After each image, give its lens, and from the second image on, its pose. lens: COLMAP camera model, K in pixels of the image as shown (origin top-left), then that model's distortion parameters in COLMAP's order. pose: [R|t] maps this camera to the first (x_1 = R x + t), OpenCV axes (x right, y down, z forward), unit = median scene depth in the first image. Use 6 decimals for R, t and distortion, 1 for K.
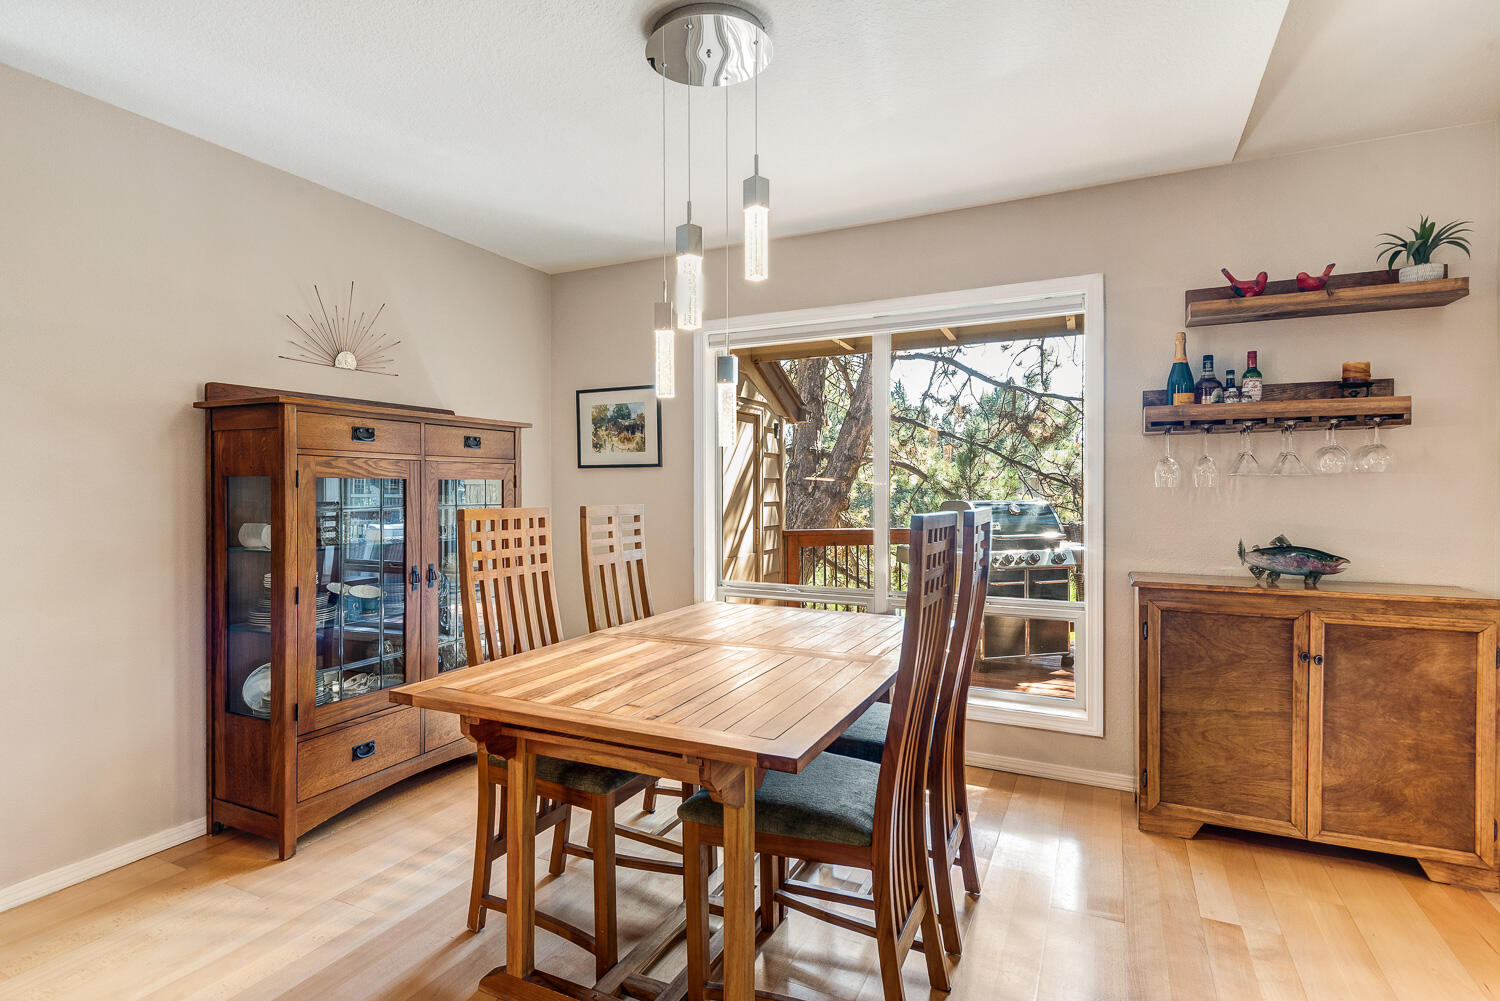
lens RADIAL K [[753.7, 0, 750.1], [0, 753.7, 490.7], [0, 0, 1]] dist [0.023227, -0.000854]
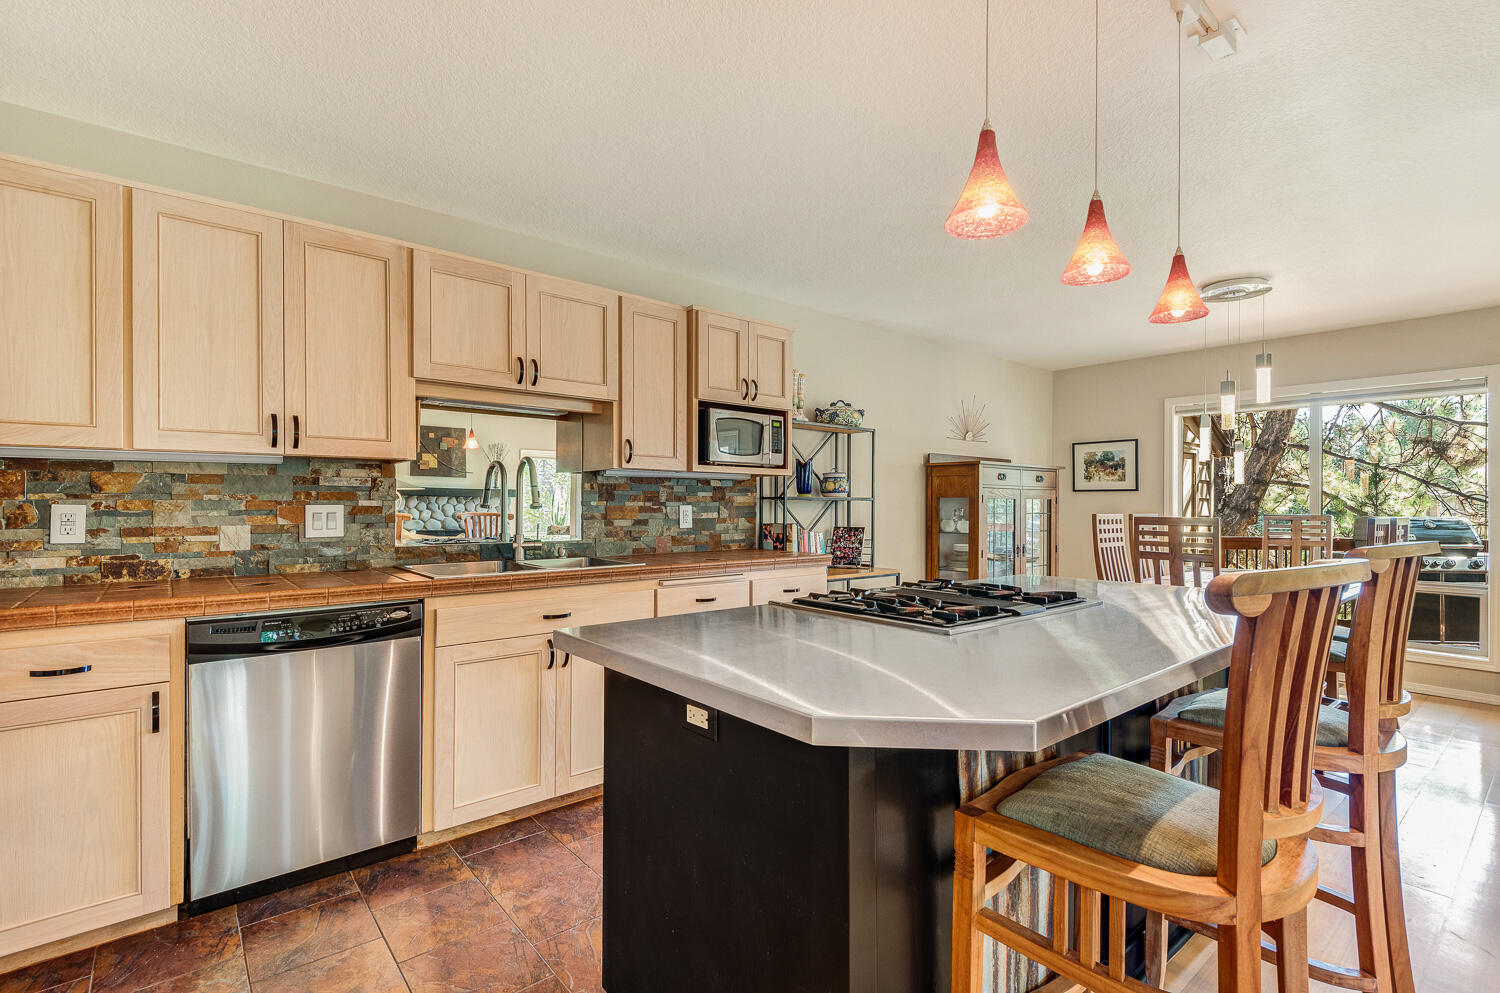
lens RADIAL K [[700.9, 0, 780.7], [0, 700.9, 495.2], [0, 0, 1]] dist [0.017122, -0.007388]
pose [[0.917746, 0.004184, -0.397146, -0.162416], [-0.009659, 0.999884, -0.011786, 0.000917], [0.397051, 0.014652, 0.917680, -0.475841]]
